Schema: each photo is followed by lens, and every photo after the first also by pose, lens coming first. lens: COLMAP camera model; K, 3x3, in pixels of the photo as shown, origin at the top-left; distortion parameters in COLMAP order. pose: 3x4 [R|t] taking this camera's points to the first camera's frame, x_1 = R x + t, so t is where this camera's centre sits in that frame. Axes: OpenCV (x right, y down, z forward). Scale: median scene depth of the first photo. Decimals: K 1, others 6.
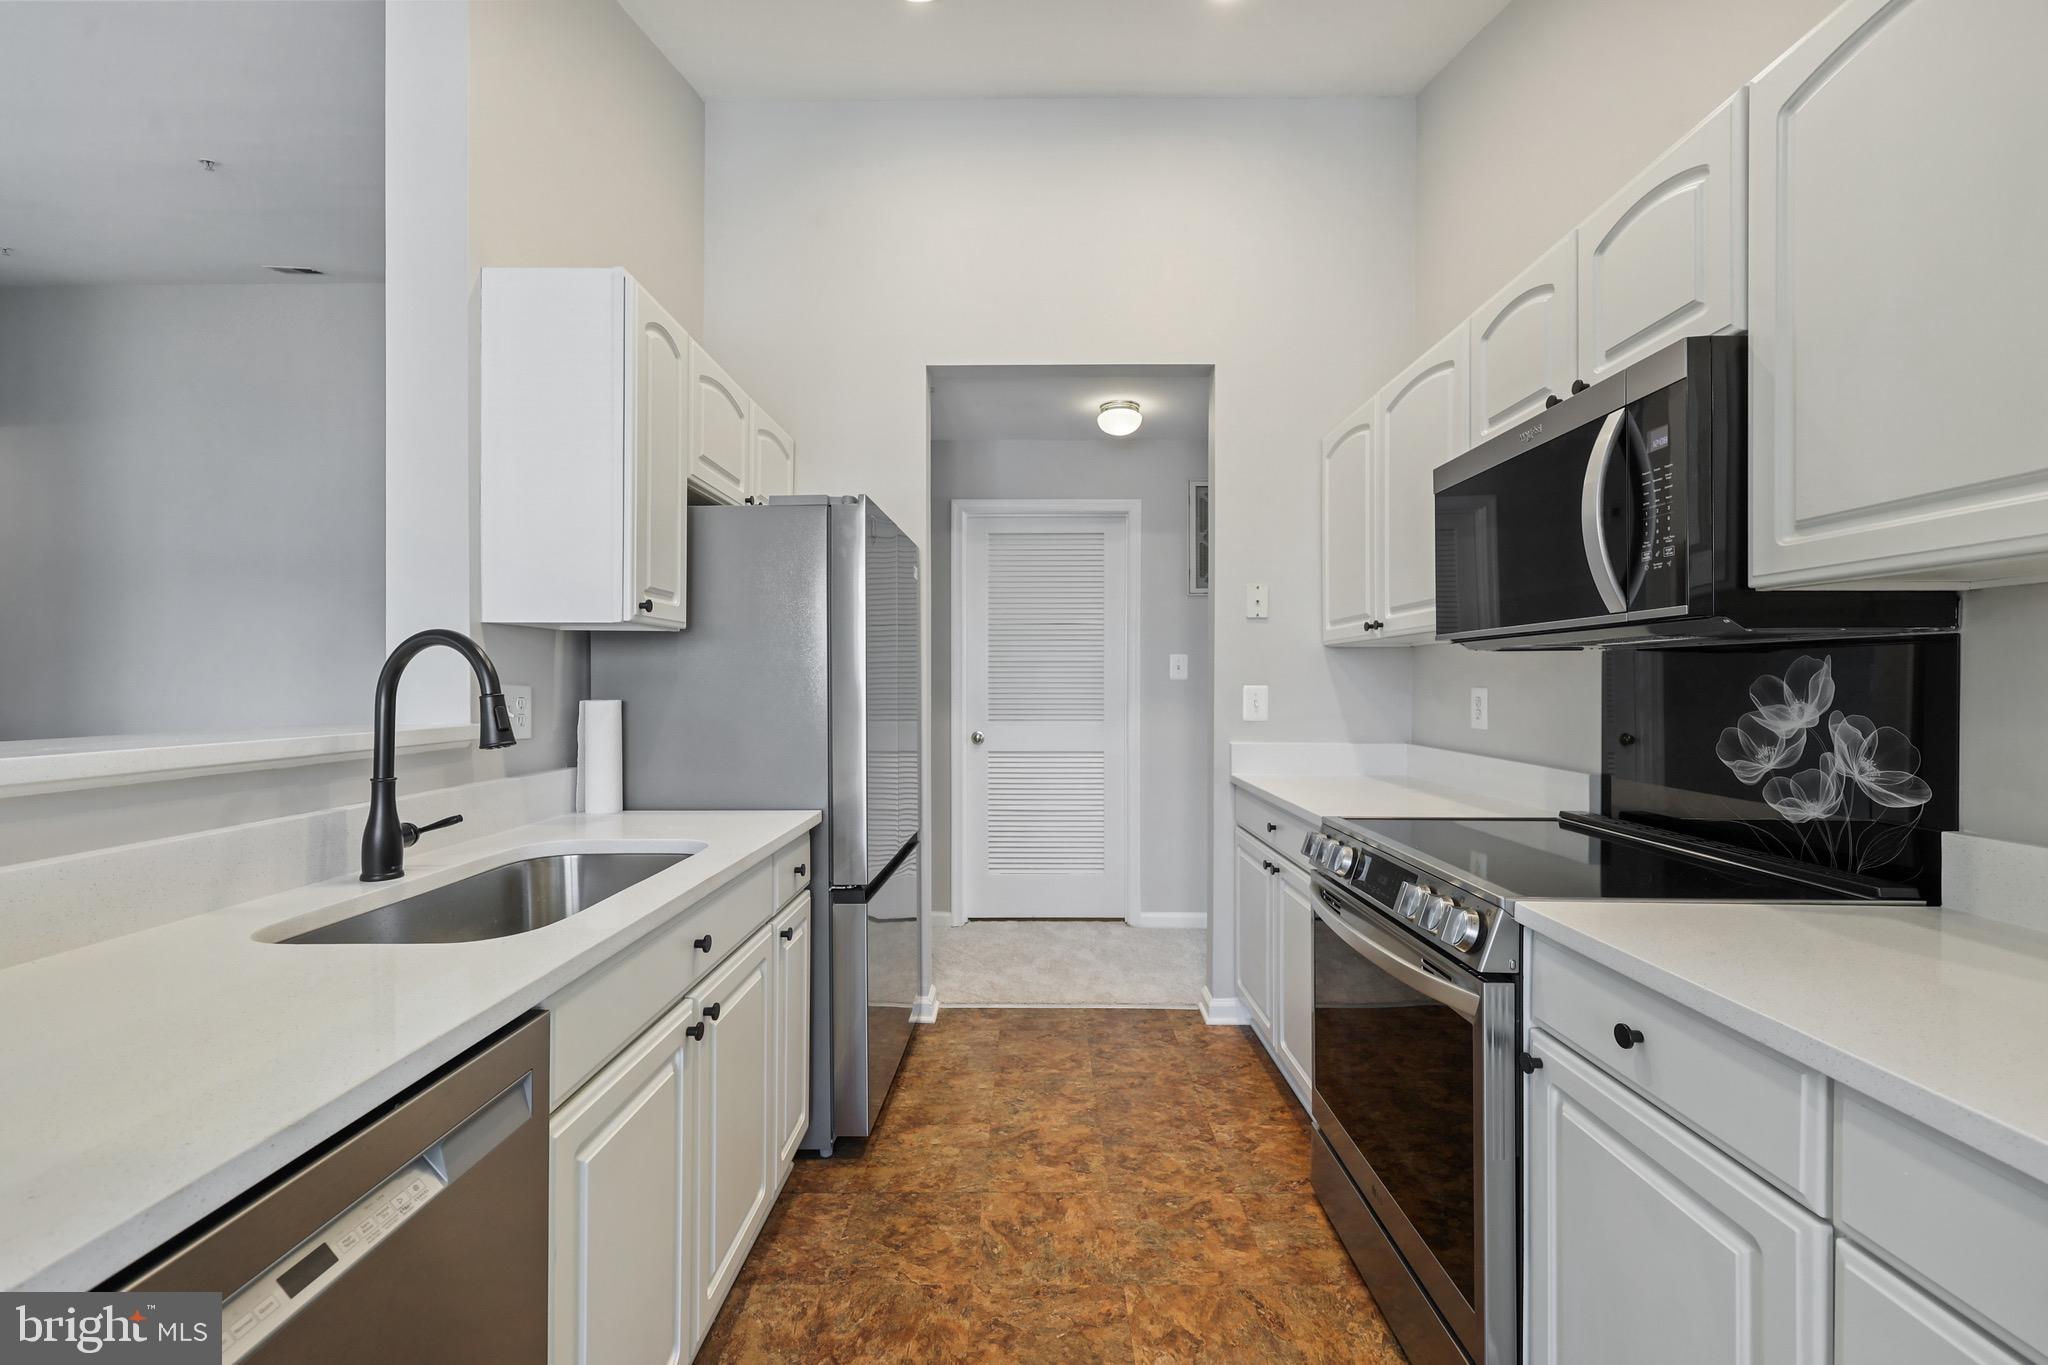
lens RADIAL K [[826.5, 0, 1029.0], [0, 826.5, 683.8], [0, 0, 1]] dist [0.000076, -0.000201]
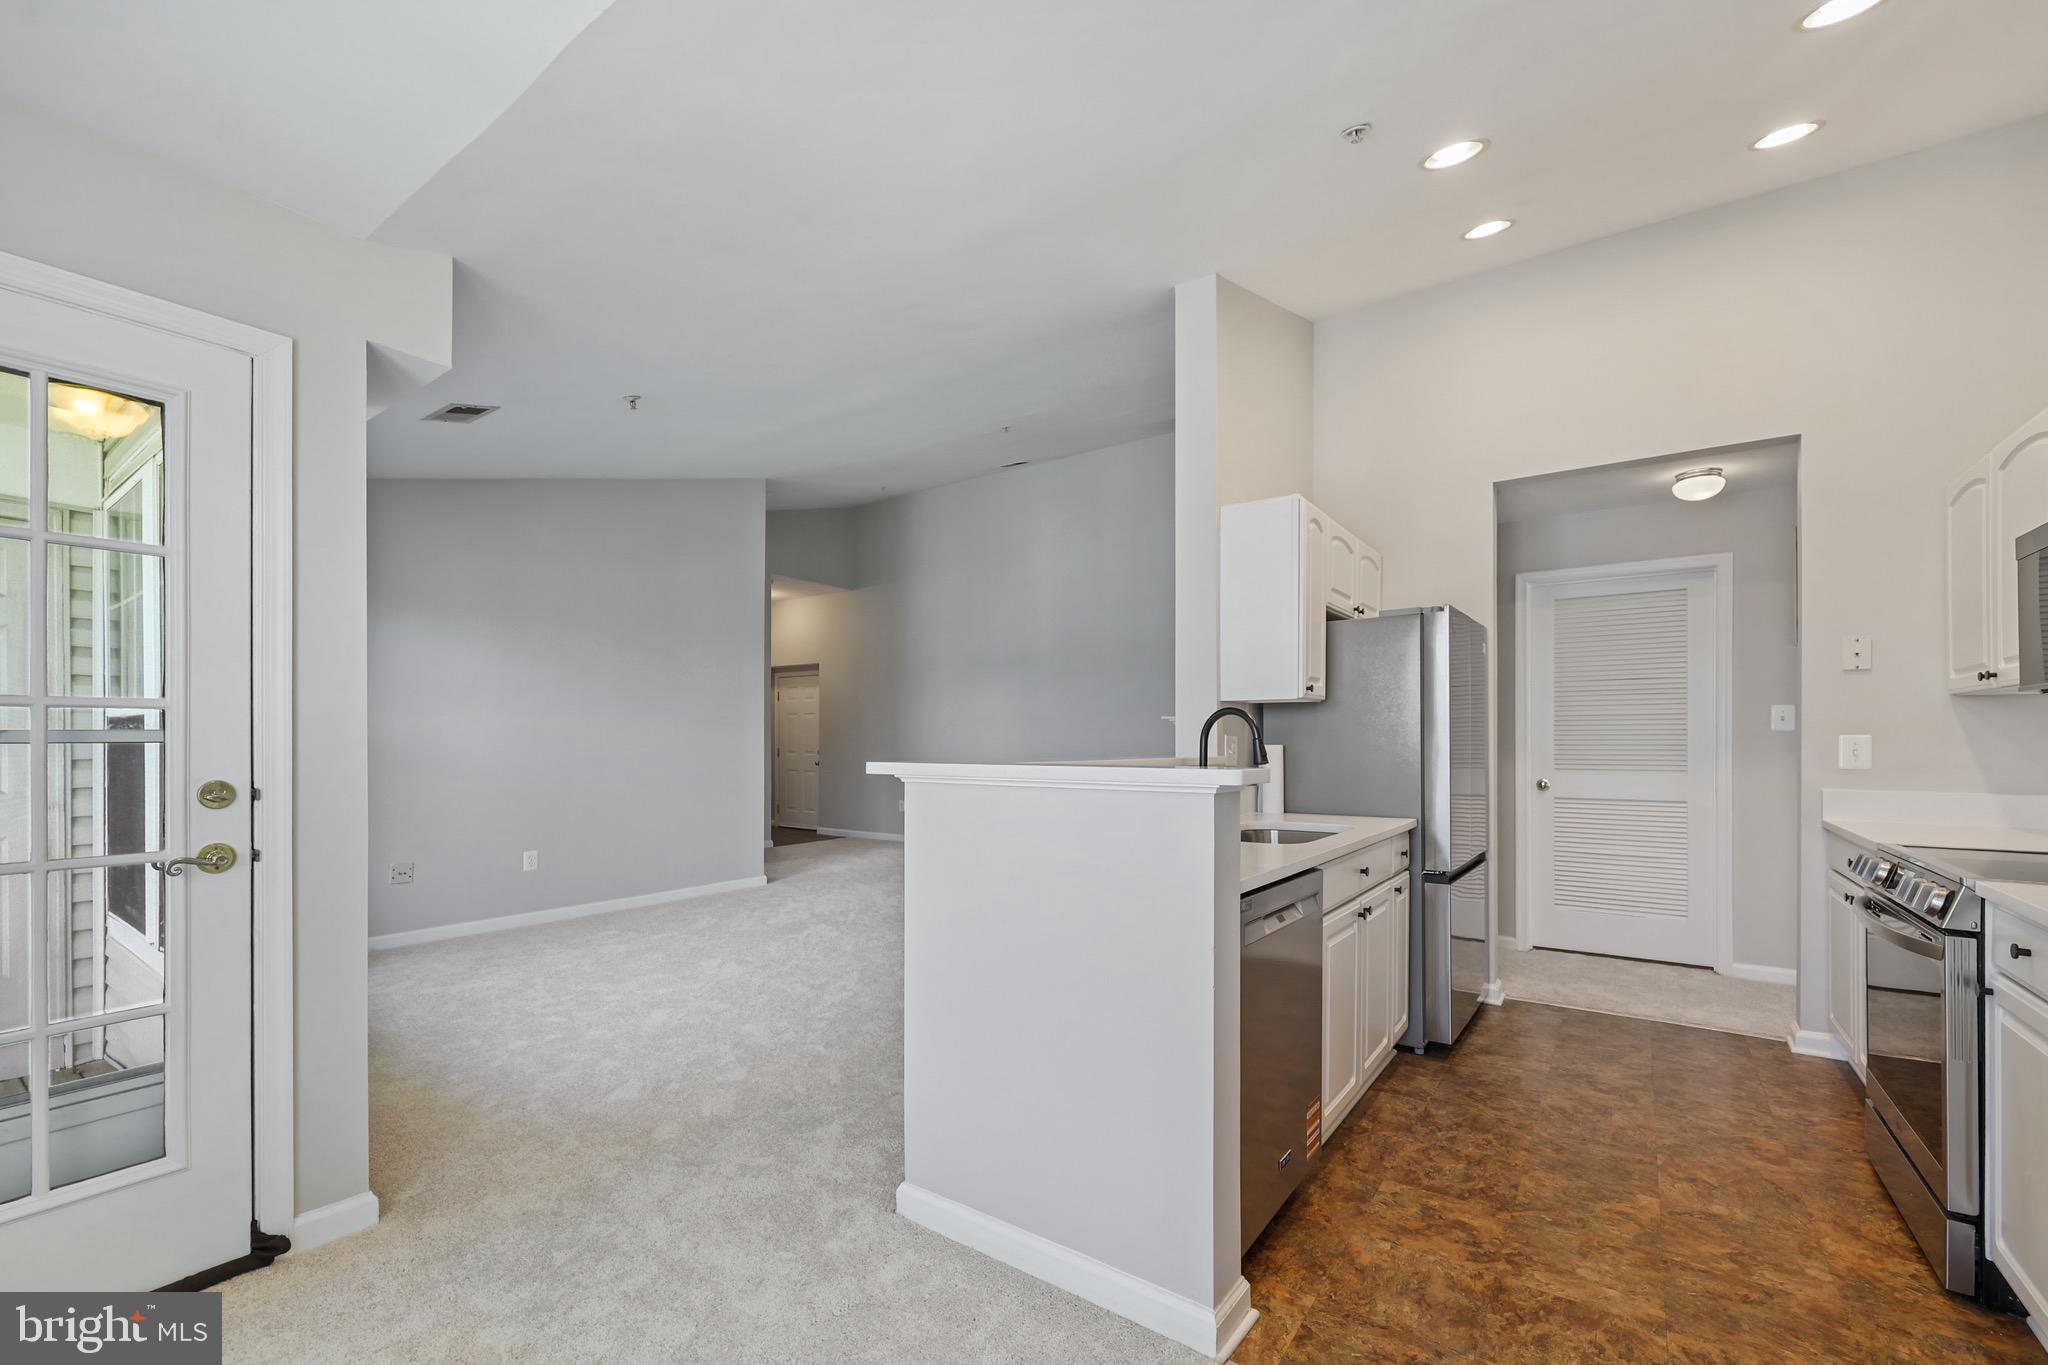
lens RADIAL K [[847.1, 0, 1019.3], [0, 847.1, 741.0], [0, 0, 1]] dist [-0.001075, -0.000279]
pose [[0.813064, -0.000615, -0.582174, 0.052818], [0.000812, 1.000000, 0.000079, 0.011518], [0.582174, -0.000537, 0.813064, -0.621634]]
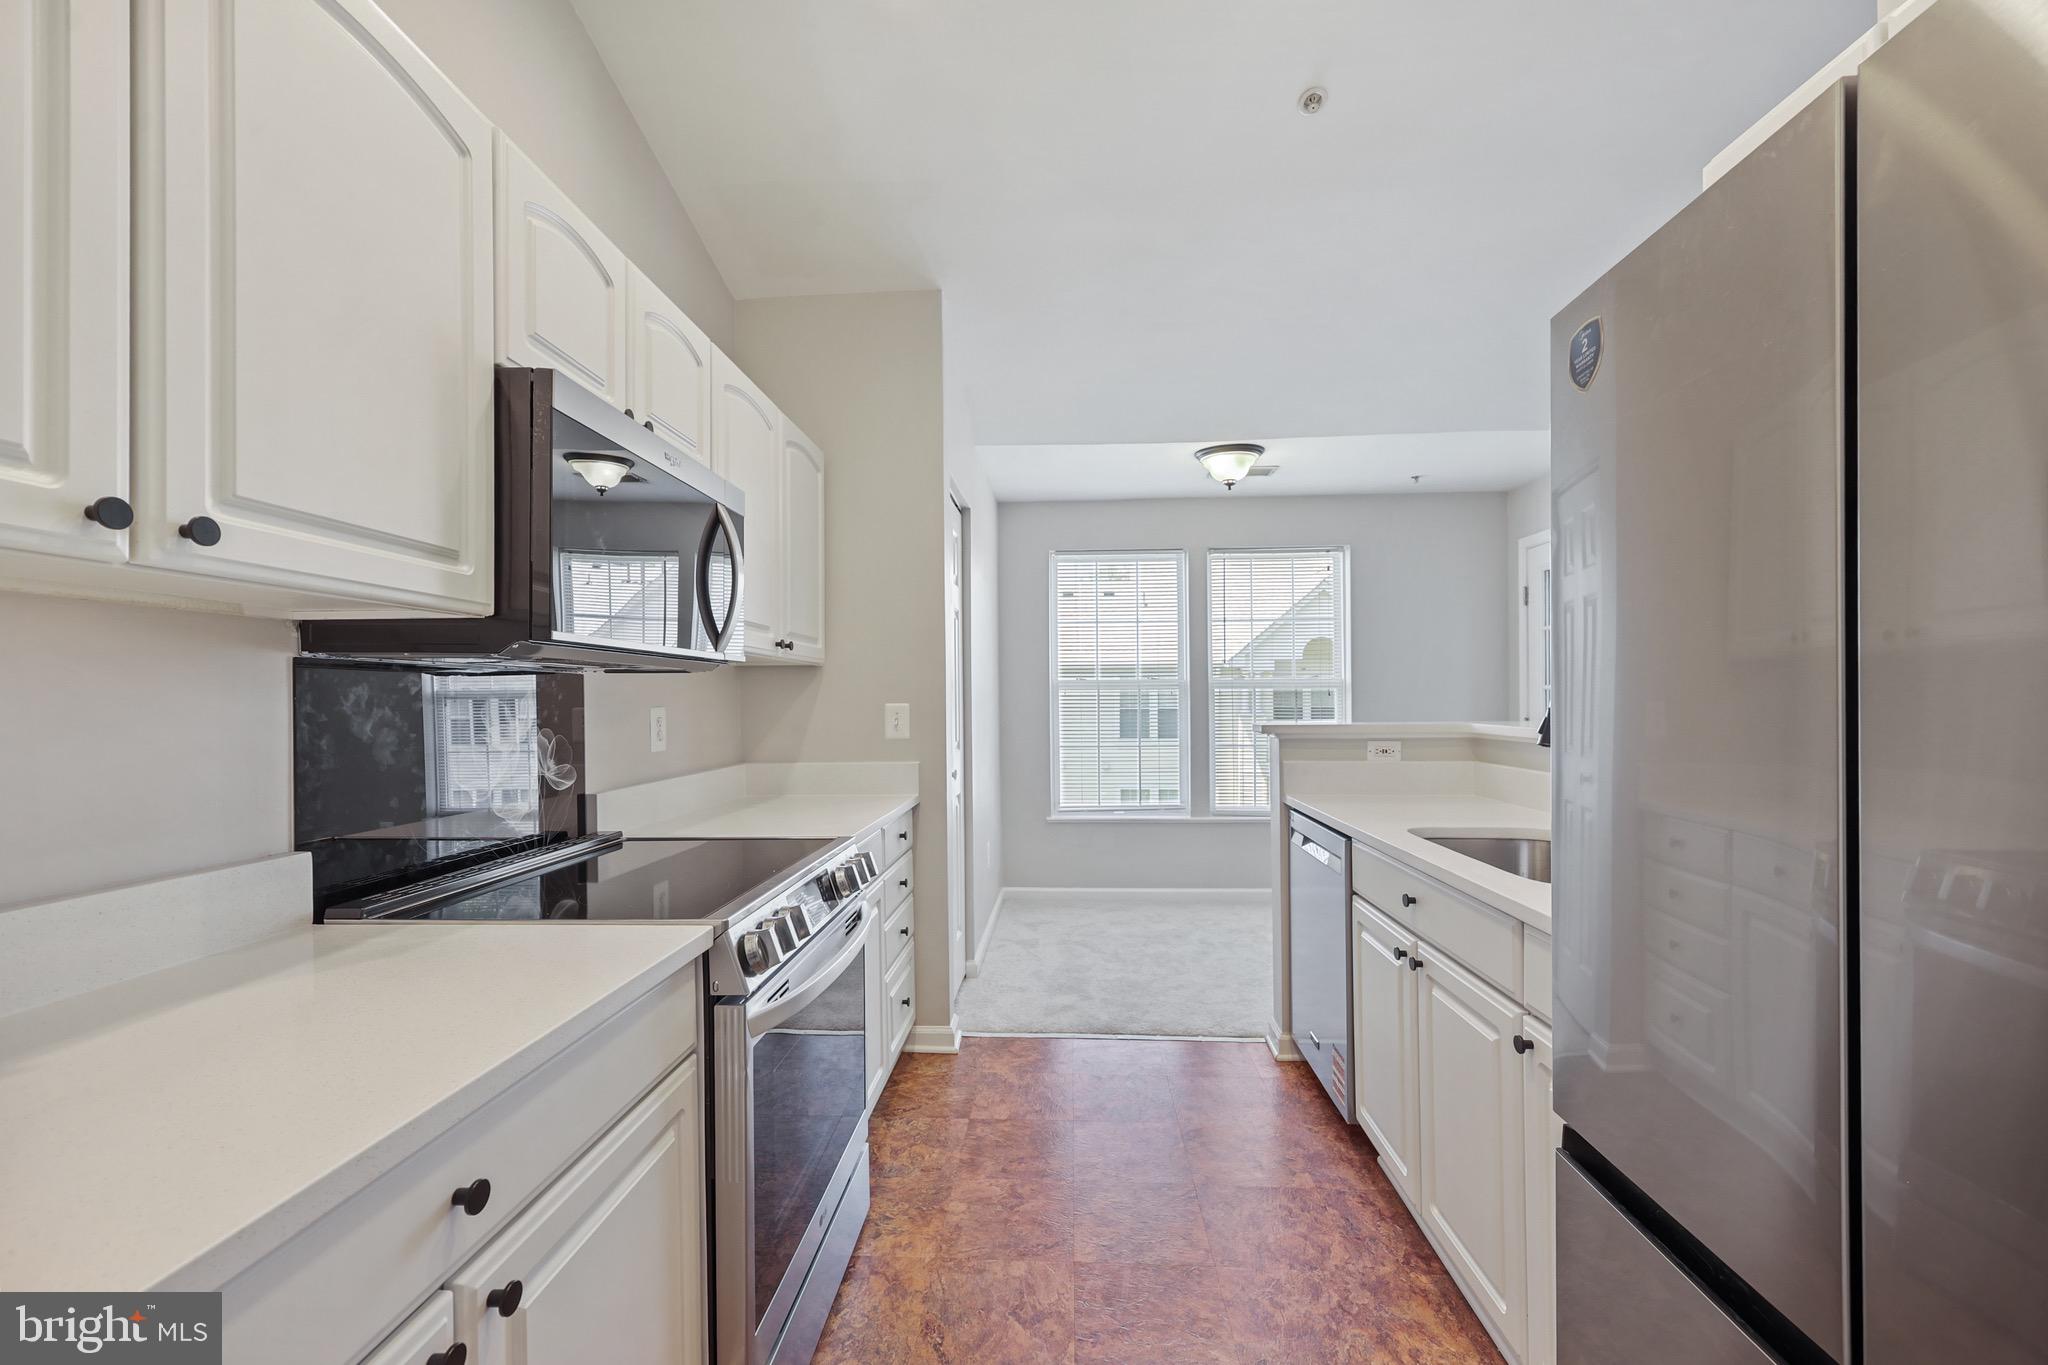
lens RADIAL K [[817.4, 0, 1027.3], [0, 817.4, 701.5], [0, 0, 1]] dist [-0.000029, -0.000039]
pose [[-0.998844, 0.005438, 0.047762, 0.089805], [0.005249, 0.999978, -0.004073, 0.002110], [-0.047783, -0.003817, -0.998850, 1.416350]]
